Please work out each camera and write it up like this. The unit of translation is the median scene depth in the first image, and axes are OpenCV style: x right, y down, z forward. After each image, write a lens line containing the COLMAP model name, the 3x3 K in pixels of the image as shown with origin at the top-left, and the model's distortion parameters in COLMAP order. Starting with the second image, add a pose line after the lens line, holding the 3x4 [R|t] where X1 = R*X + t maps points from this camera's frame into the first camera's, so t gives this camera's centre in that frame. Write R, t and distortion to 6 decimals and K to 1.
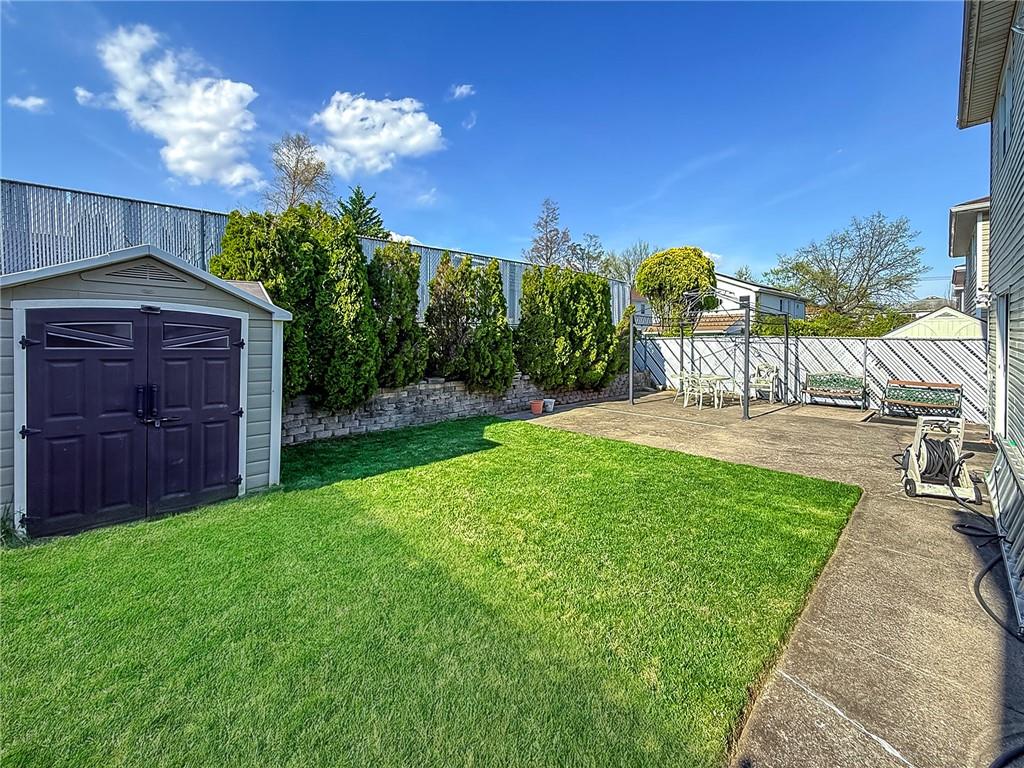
lens RADIAL K [[413.4, 0, 511.8], [0, 413.4, 362.6], [0, 0, 1]] dist [-0.001876, -0.000186]
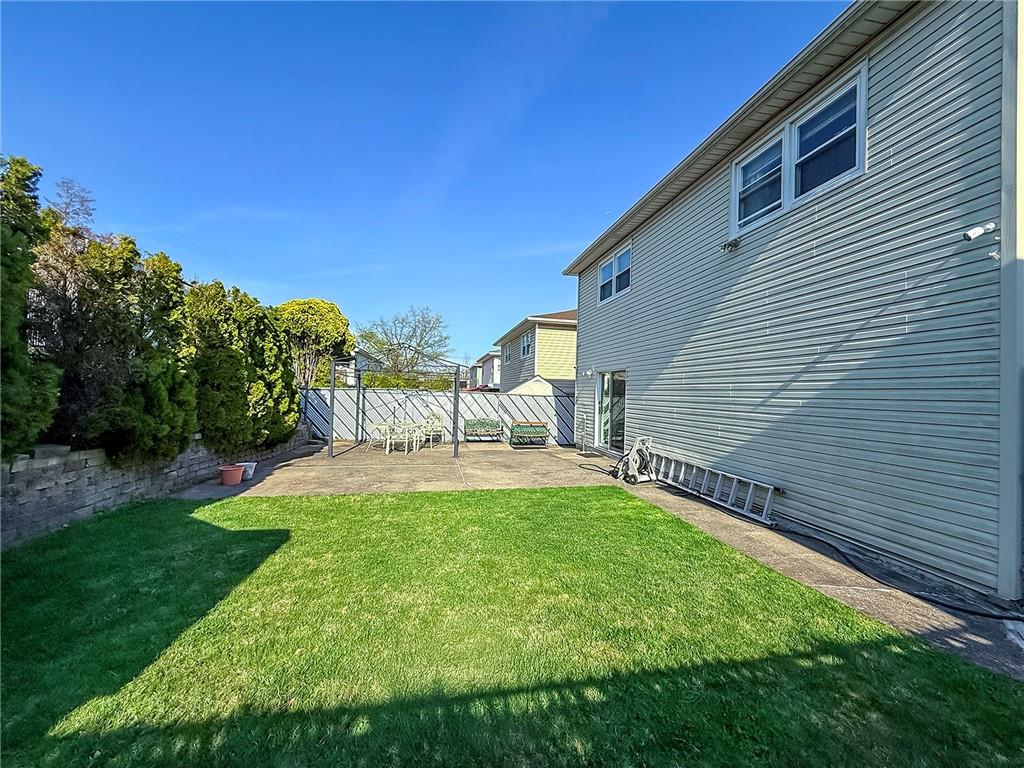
lens RADIAL K [[380.5, 0, 513.5], [0, 380.5, 405.2], [0, 0, 1]] dist [0.000763, -0.000057]
pose [[0.529247, 0.002961, 0.848463, -0.234170], [0.018719, 0.999710, -0.015166, 0.003287], [-0.848261, 0.023909, 0.529038, 0.211523]]
